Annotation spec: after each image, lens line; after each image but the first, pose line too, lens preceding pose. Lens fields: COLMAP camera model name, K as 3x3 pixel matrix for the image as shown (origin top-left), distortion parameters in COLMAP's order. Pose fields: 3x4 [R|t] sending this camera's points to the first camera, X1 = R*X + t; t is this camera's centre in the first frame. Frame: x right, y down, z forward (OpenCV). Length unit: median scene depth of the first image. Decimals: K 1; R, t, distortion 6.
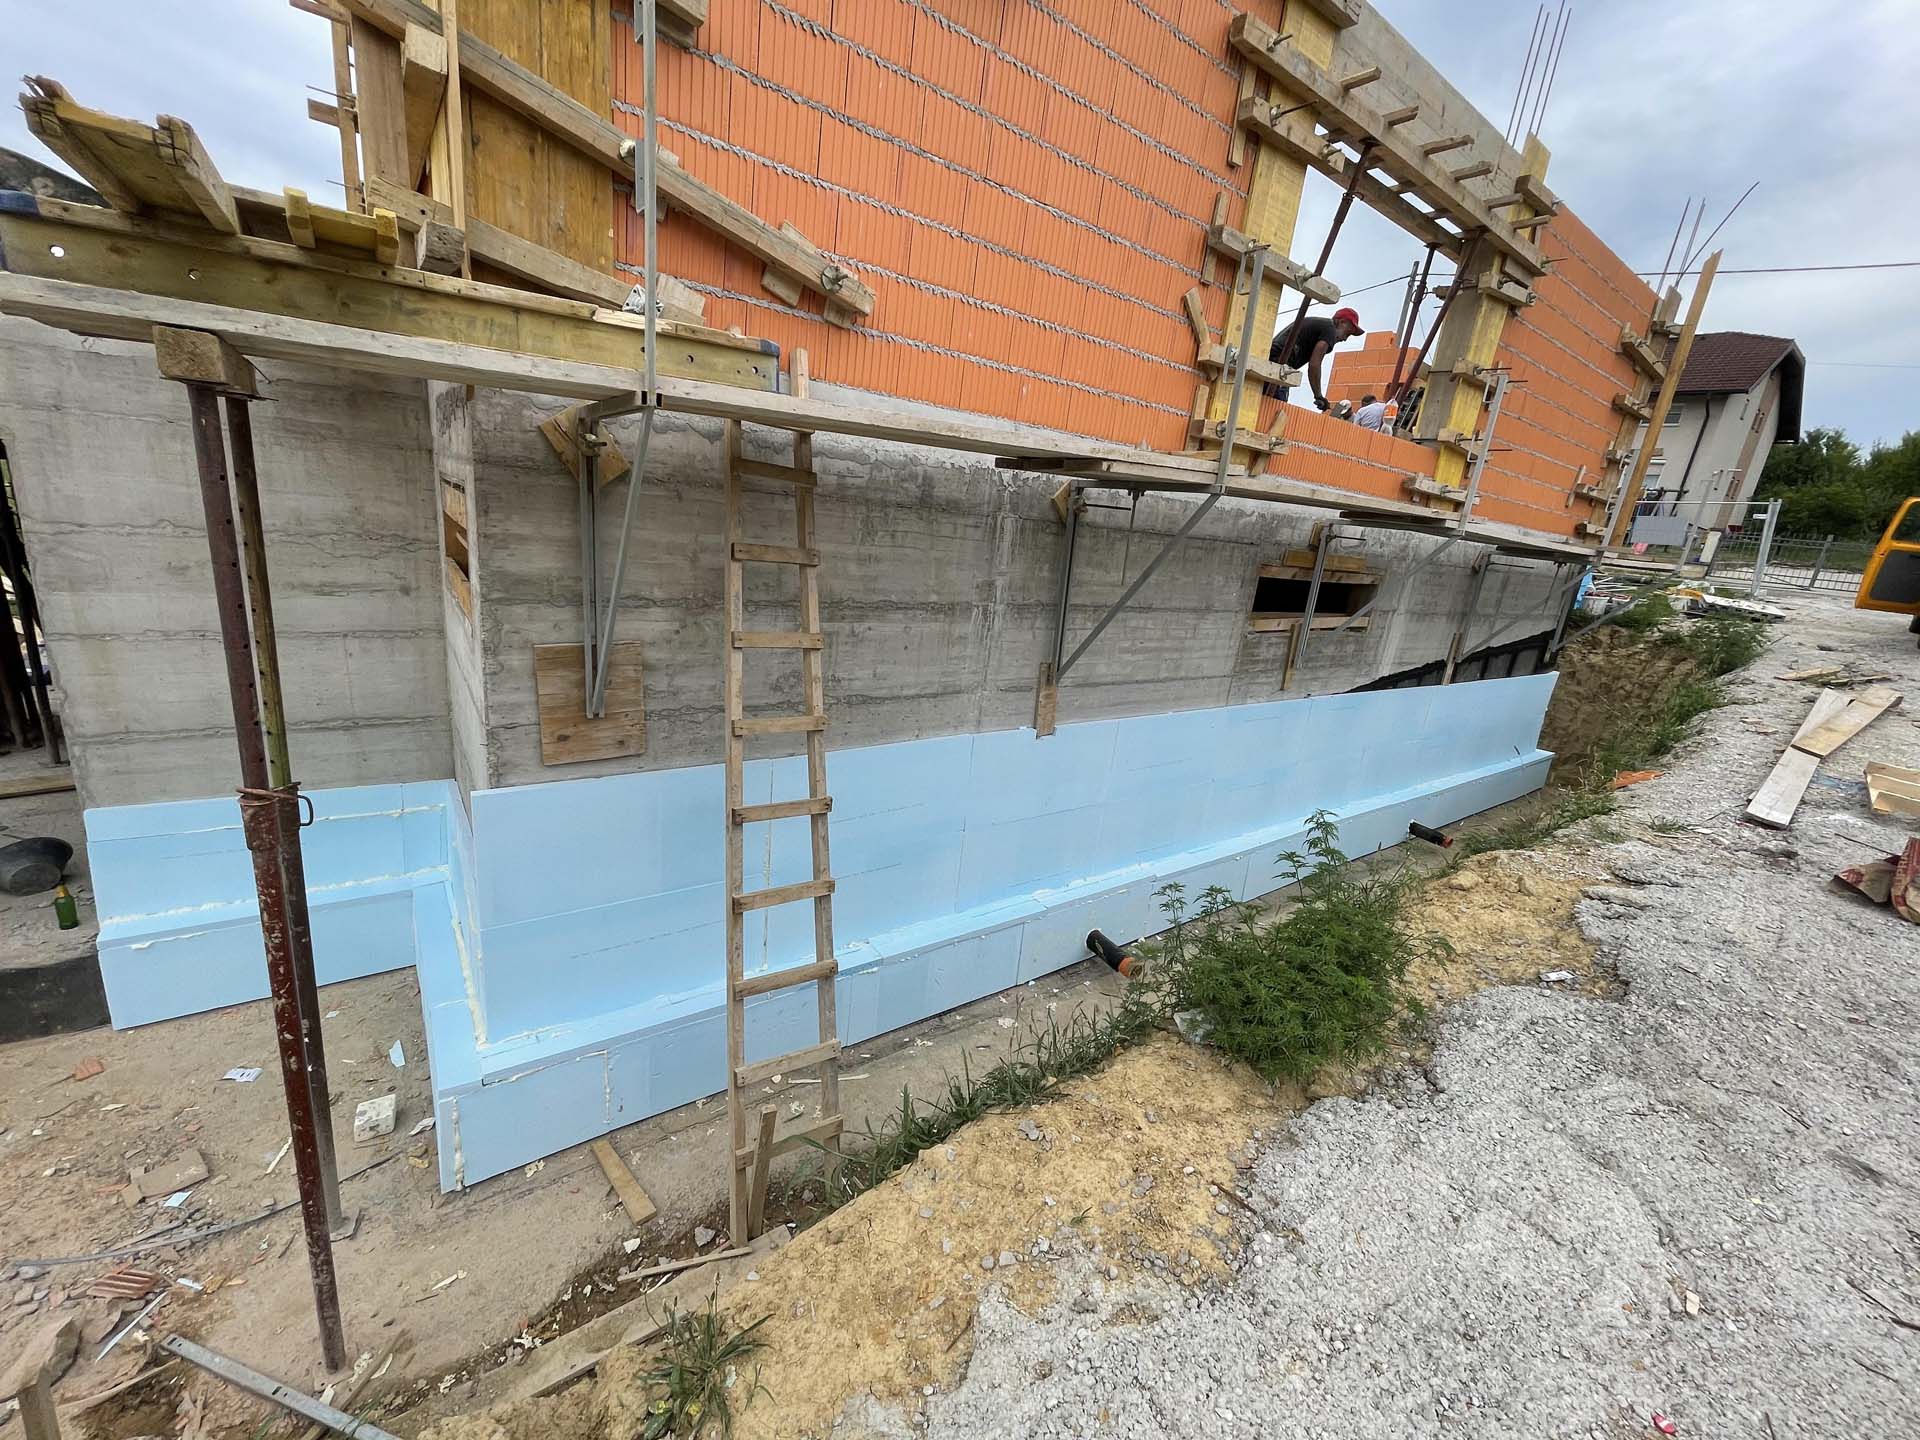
lens RADIAL K [[769.2, 0, 957.3], [0, 769.2, 723.6], [0, 0, 1]] dist [-0.001352, 0.000466]
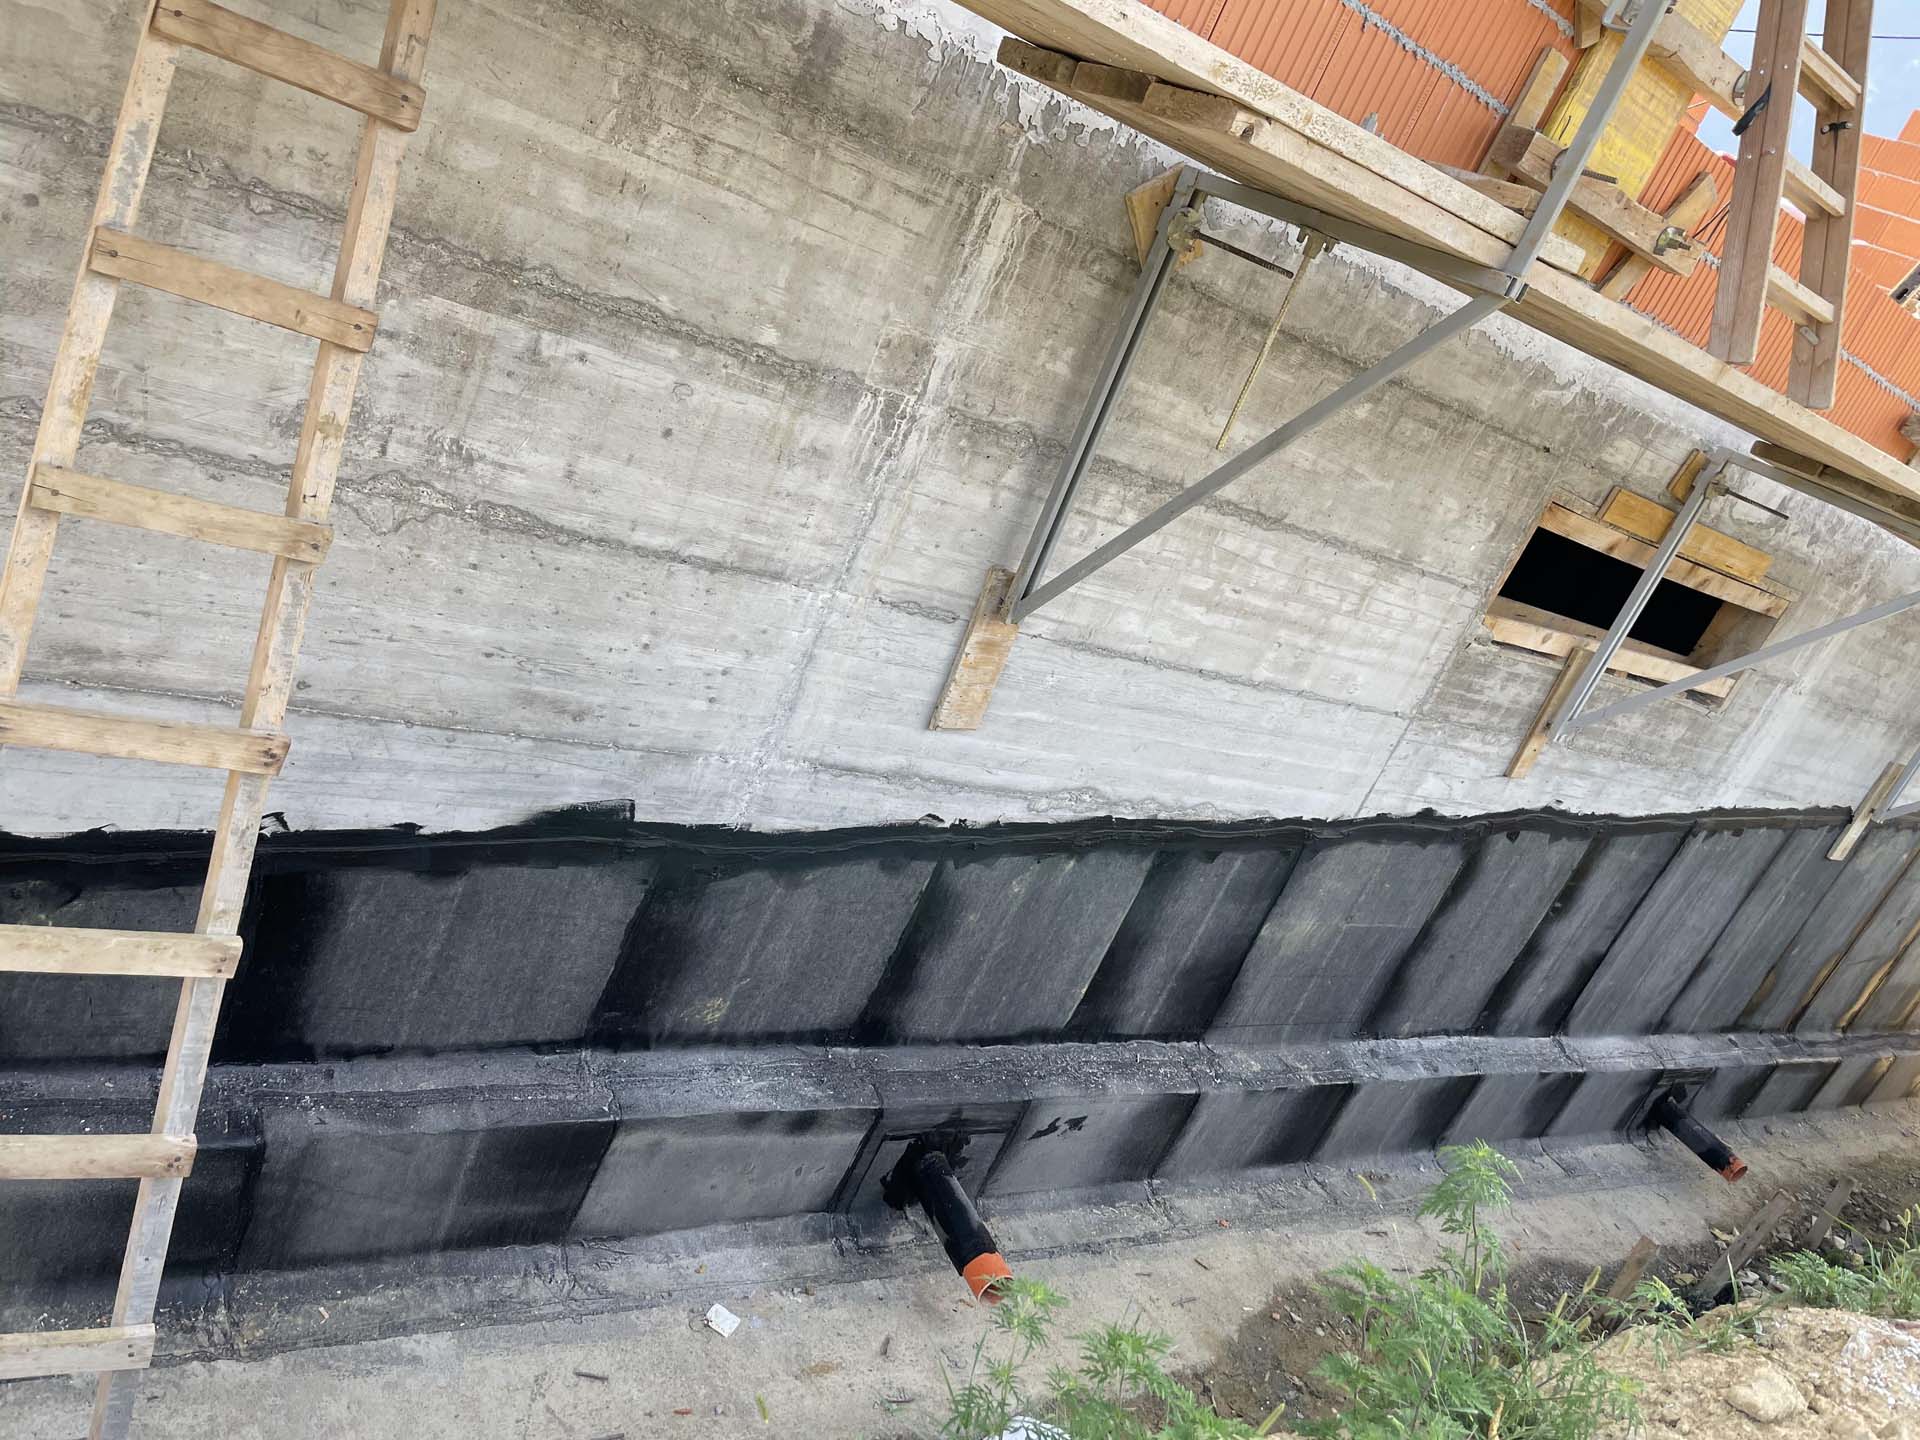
lens RADIAL K [[1454.5, 0, 955.3], [0, 1454.5, 714.9], [0, 0, 1]] dist [0.083181, -0.114533]
pose [[0.954324, 0.295595, 0.043473, 0.096225], [-0.297633, 0.953268, 0.051919, -0.044380], [-0.026094, -0.062486, 0.997705, 0.222013]]
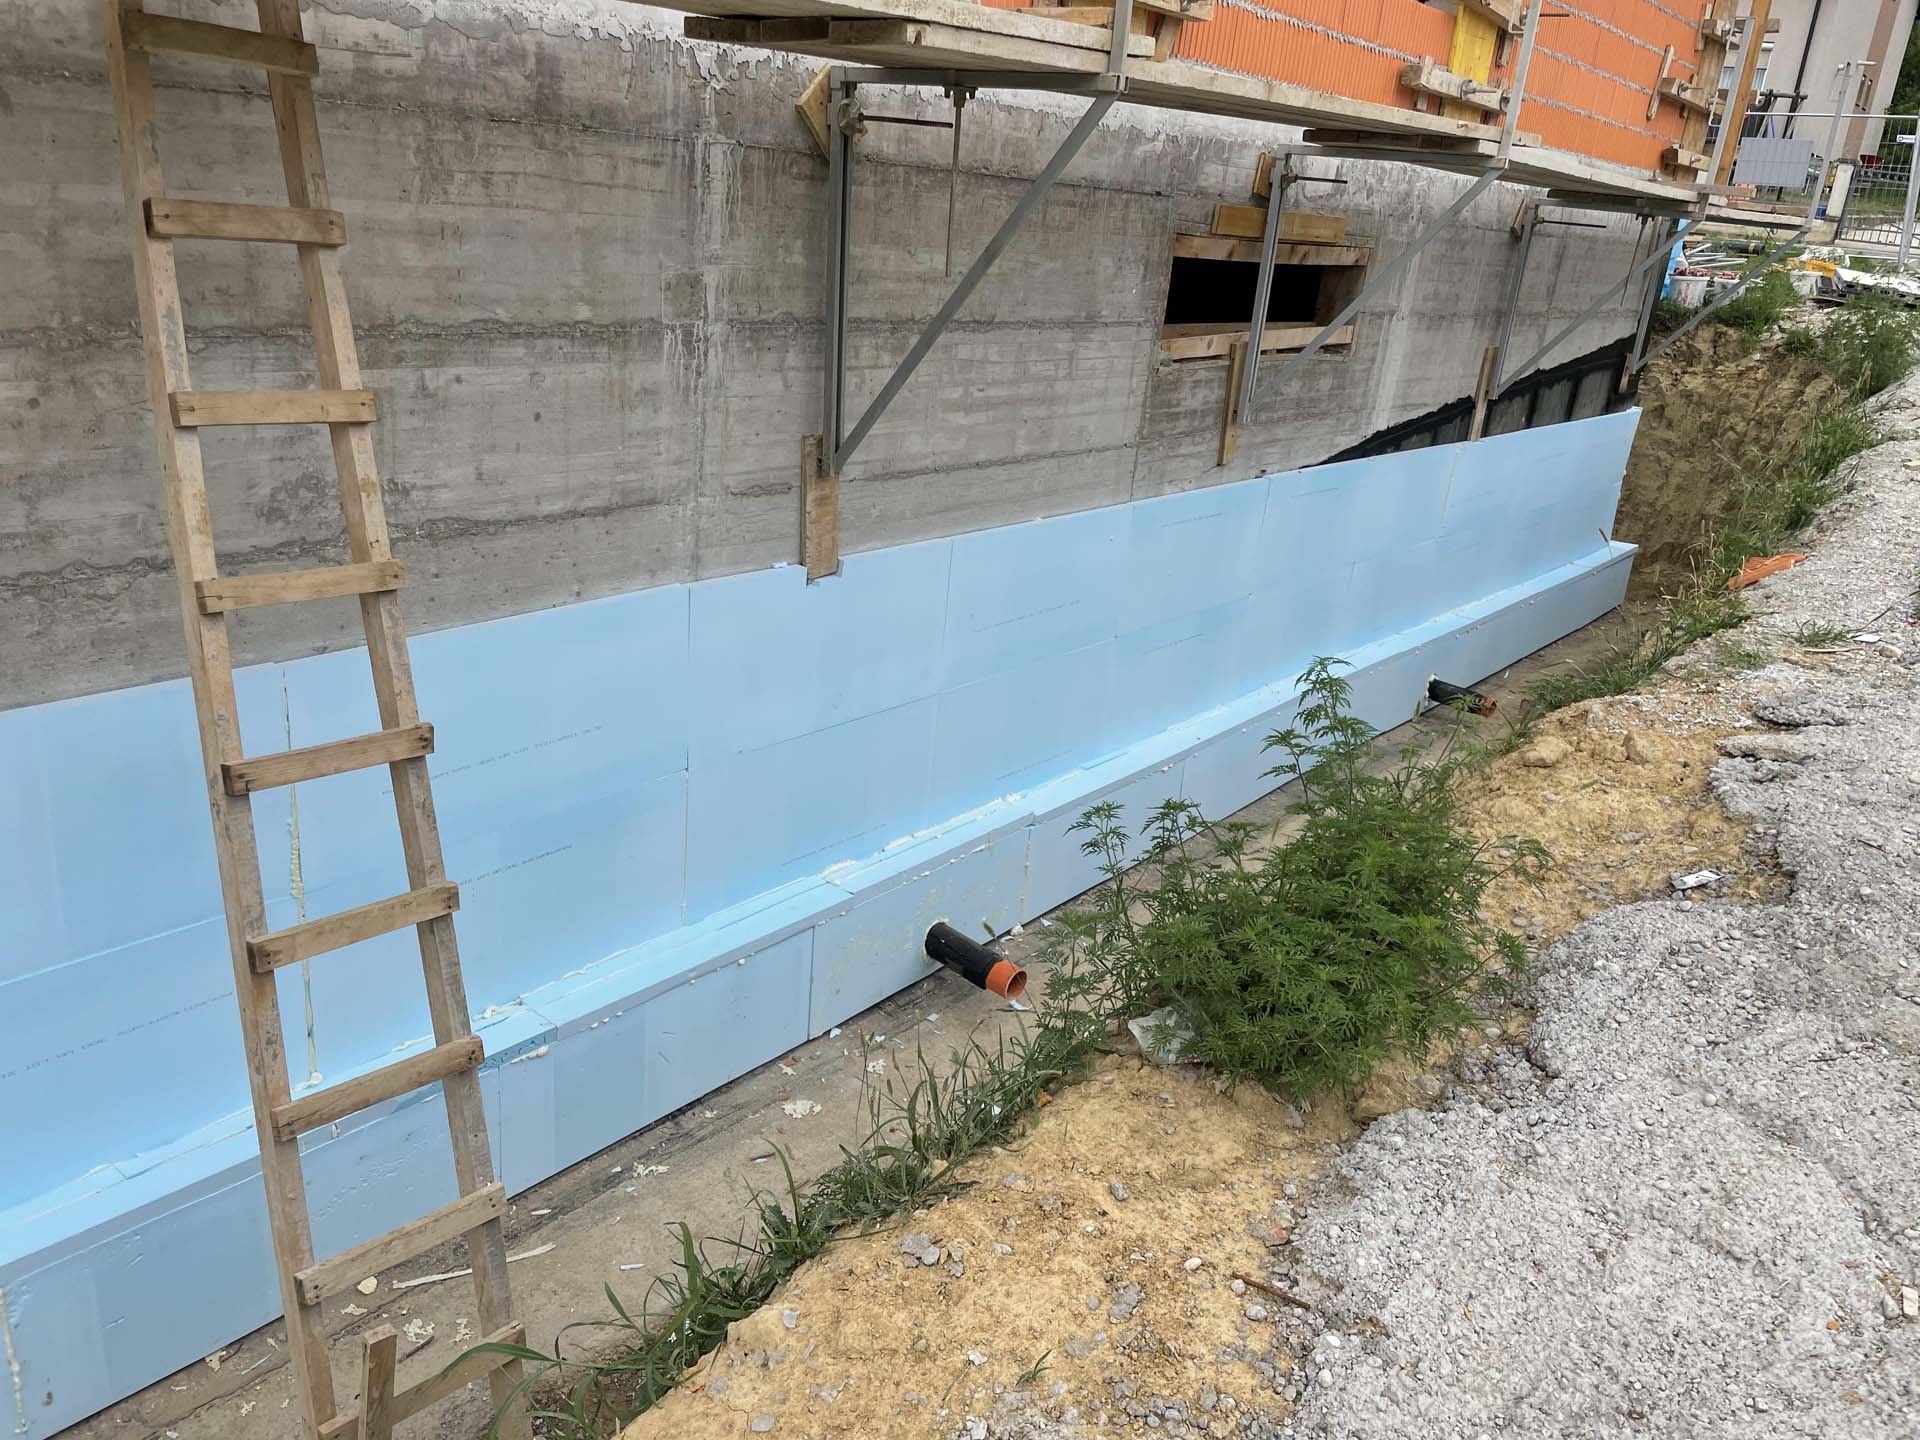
lens RADIAL K [[1454.5, 0, 962.8], [0, 1454.5, 720.8], [0, 0, 1]] dist [0.083181, -0.114533]
pose [[0.967595, -0.102472, 0.230780, -0.042555], [0.078359, 0.990687, 0.111353, 0.013299], [-0.240042, -0.089661, 0.966613, -0.005594]]
